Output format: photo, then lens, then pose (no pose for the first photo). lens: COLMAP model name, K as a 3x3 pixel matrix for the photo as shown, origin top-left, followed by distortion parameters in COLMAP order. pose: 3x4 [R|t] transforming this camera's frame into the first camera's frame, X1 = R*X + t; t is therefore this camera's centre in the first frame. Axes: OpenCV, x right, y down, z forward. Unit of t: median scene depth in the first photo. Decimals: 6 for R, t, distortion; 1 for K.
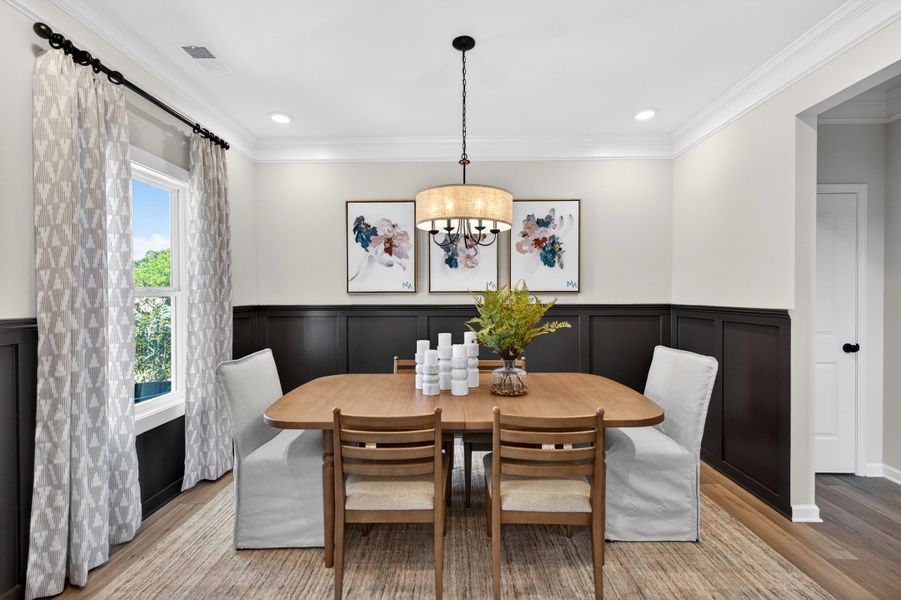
lens RADIAL K [[398.6, 0, 450.5], [0, 398.6, 300.0], [0, 0, 1]] dist [-0.000262, 0.000097]
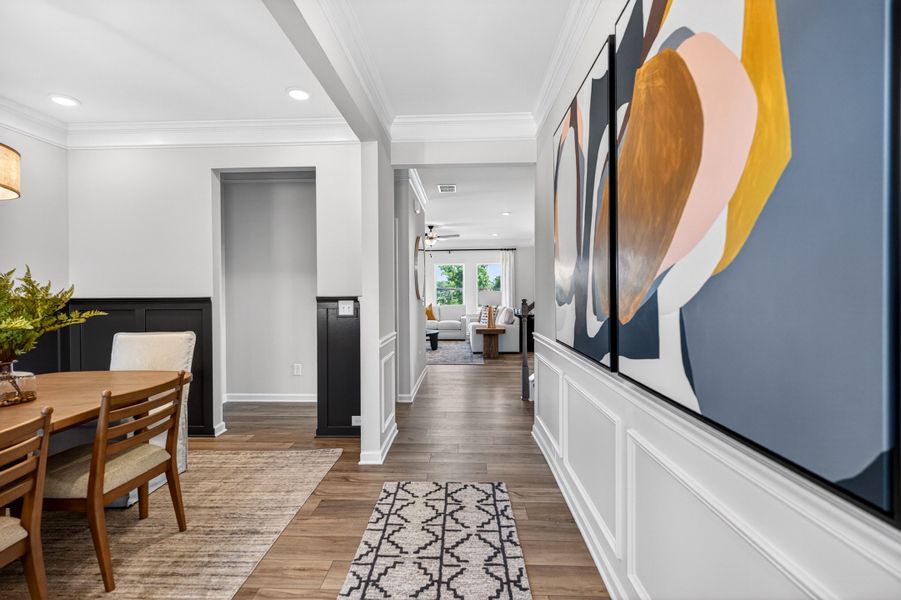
lens RADIAL K [[389.8, 0, 450.2], [0, 389.8, 289.3], [0, 0, 1]] dist [-0.000283, -0.000046]
pose [[0.023093, 0.007499, 0.999705, -0.644851], [0.016140, 0.999839, -0.007873, 0.022424], [-0.999603, 0.016317, 0.022969, 0.069268]]
